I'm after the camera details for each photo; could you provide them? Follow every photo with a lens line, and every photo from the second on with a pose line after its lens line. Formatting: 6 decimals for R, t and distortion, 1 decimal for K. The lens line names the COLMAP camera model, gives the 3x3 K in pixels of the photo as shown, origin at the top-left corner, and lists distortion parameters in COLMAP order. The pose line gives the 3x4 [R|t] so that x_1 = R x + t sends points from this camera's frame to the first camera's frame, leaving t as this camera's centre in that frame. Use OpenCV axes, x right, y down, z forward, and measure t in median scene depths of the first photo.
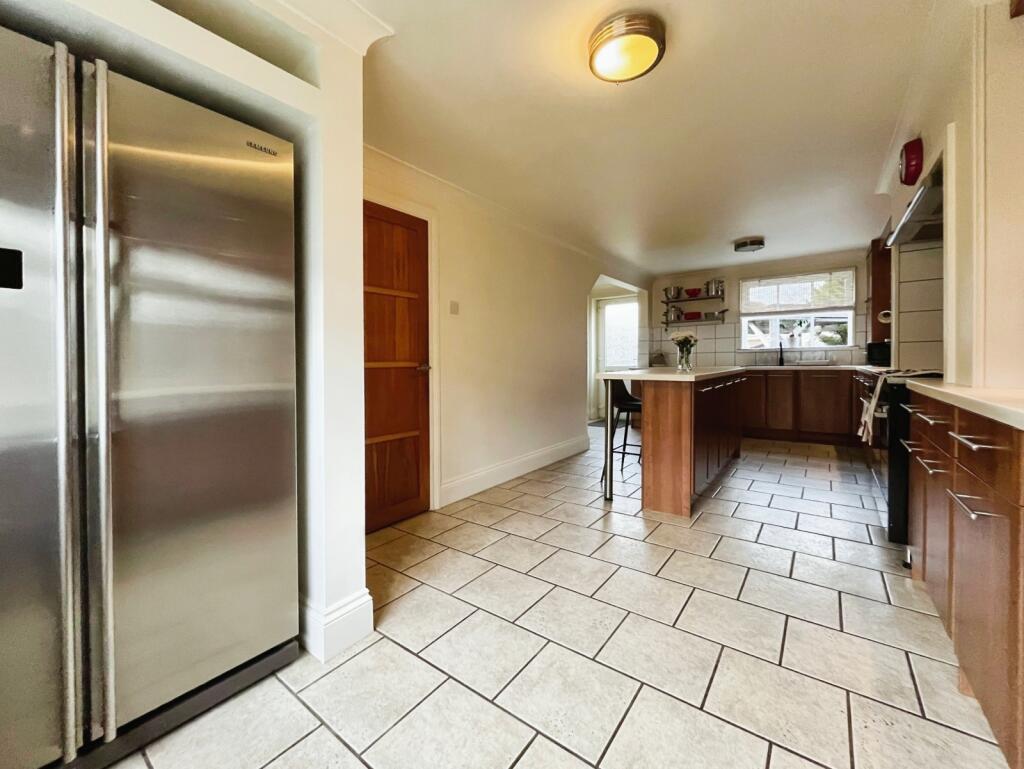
lens RADIAL K [[420.6, 0, 505.7], [0, 420.6, 358.6], [0, 0, 1]] dist [-0.003116, 0.000062]
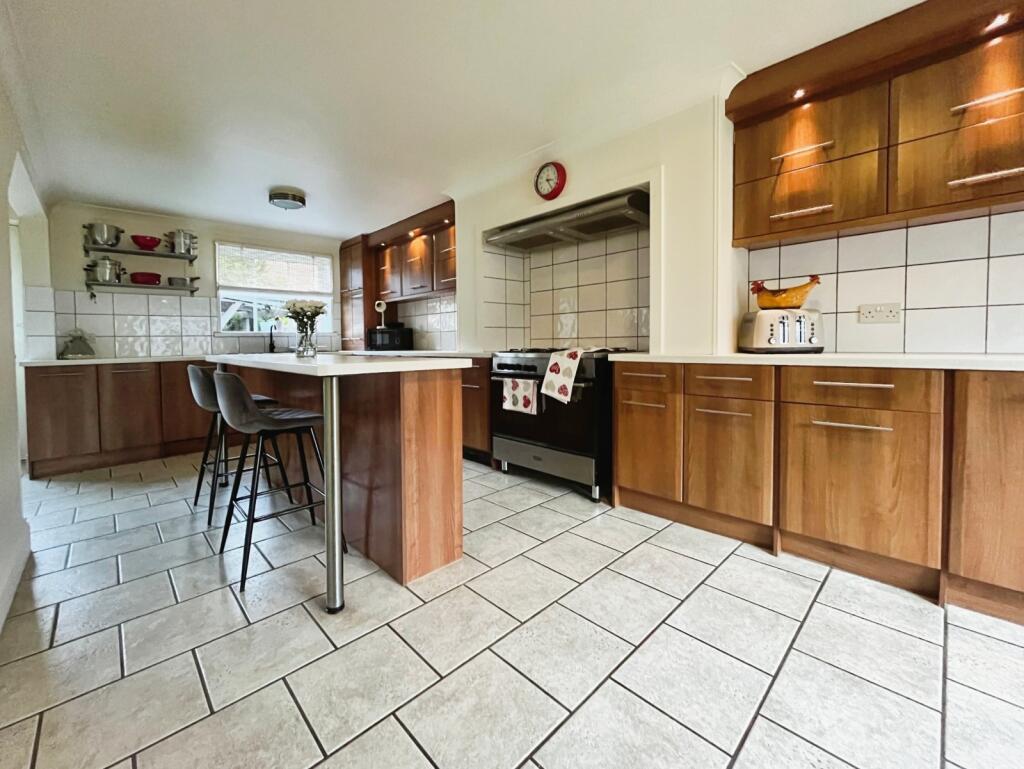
lens RADIAL K [[420.6, 0, 505.7], [0, 420.6, 358.6], [0, 0, 1]] dist [-0.003116, 0.000062]
pose [[0.161509, -0.029191, 0.986439, -0.111472], [0.009007, 0.999564, 0.028105, 0.008689], [-0.986830, 0.004345, 0.161701, 0.361865]]
